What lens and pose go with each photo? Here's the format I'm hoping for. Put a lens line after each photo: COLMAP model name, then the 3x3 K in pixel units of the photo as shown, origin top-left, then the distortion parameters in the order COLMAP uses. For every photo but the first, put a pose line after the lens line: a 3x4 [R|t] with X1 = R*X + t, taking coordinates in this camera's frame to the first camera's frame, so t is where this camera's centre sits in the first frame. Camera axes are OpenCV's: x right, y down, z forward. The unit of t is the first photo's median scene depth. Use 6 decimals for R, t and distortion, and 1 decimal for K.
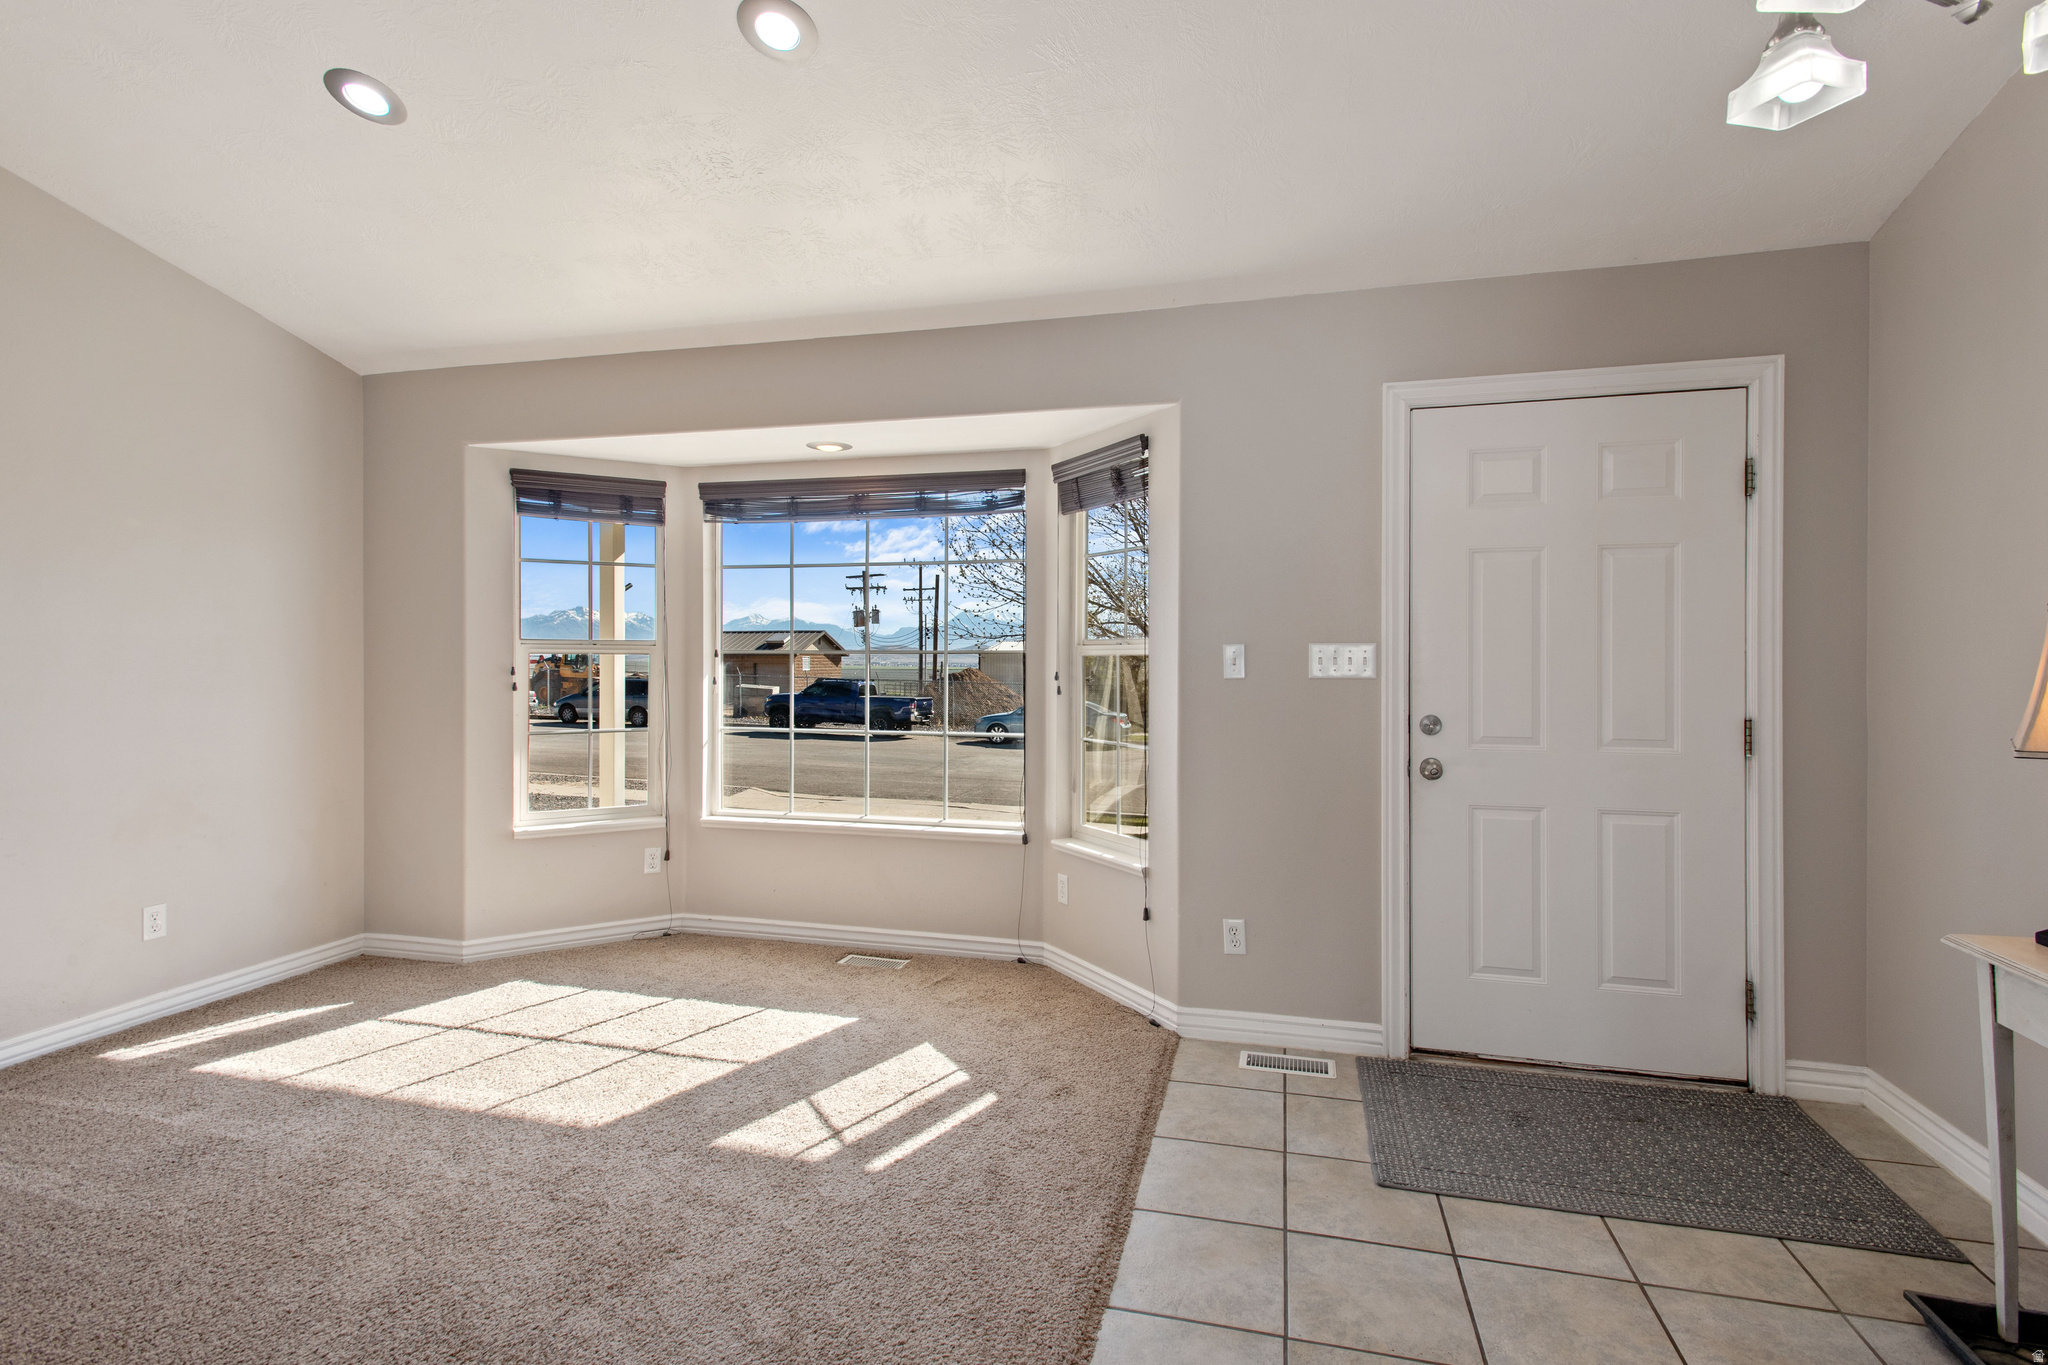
lens RADIAL K [[1006.9, 0, 1024.0], [0, 1006.9, 682.5], [0, 0, 1]] dist [0.027952, -0.000201]
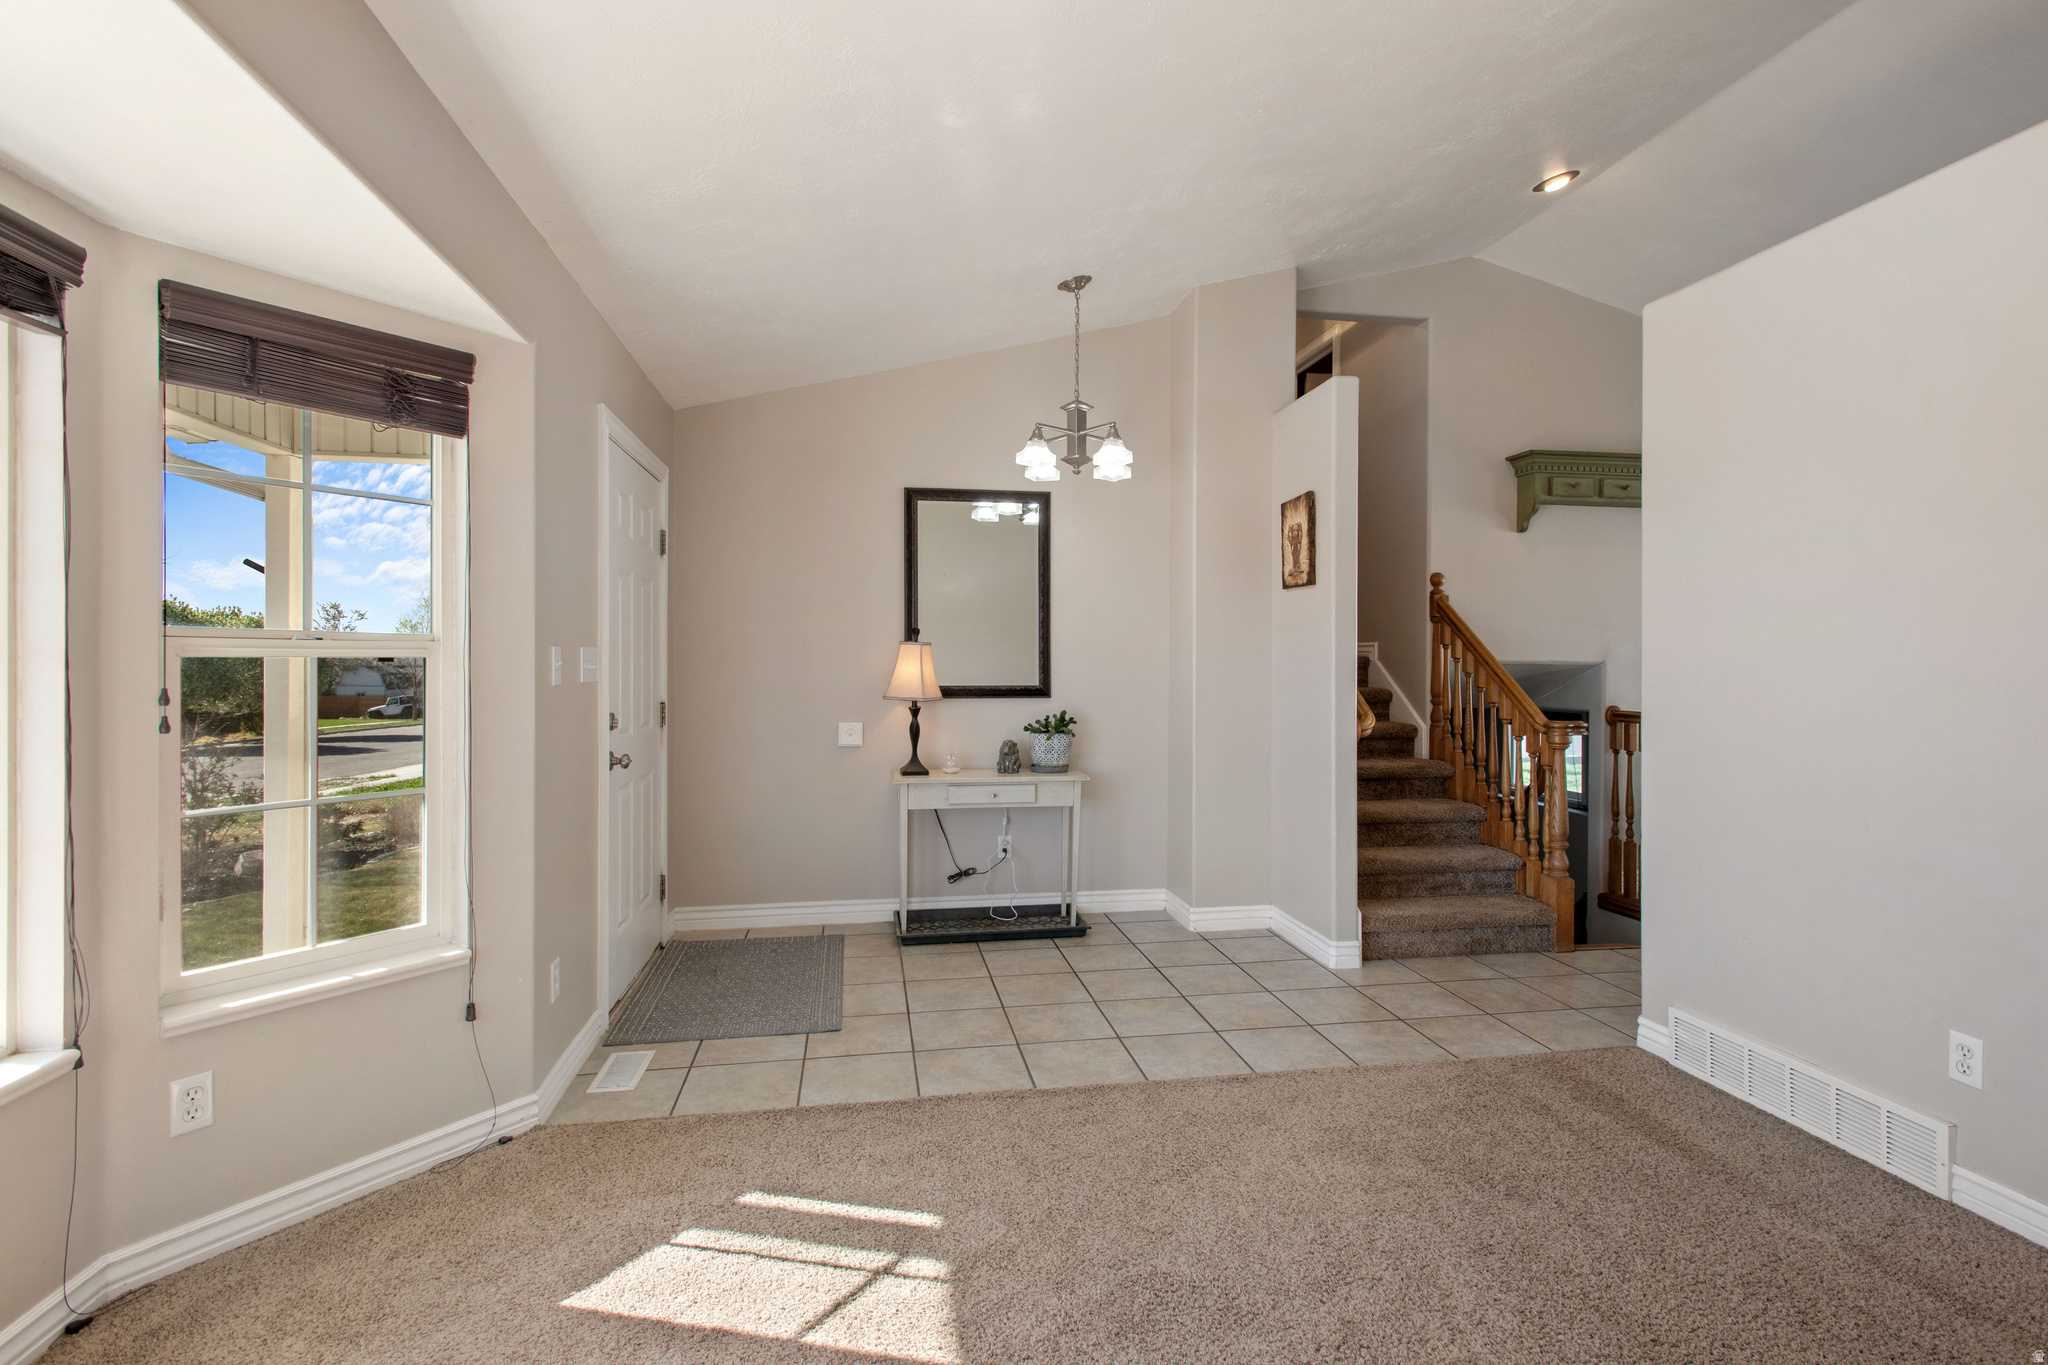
lens RADIAL K [[1006.9, 0, 1024.0], [0, 1006.9, 682.5], [0, 0, 1]] dist [0.027952, -0.000201]
pose [[-0.469131, -0.014717, 0.883006, -0.925654], [0.007003, 0.999768, 0.020384, -0.035758], [-0.883101, 0.015747, -0.468919, 1.250035]]
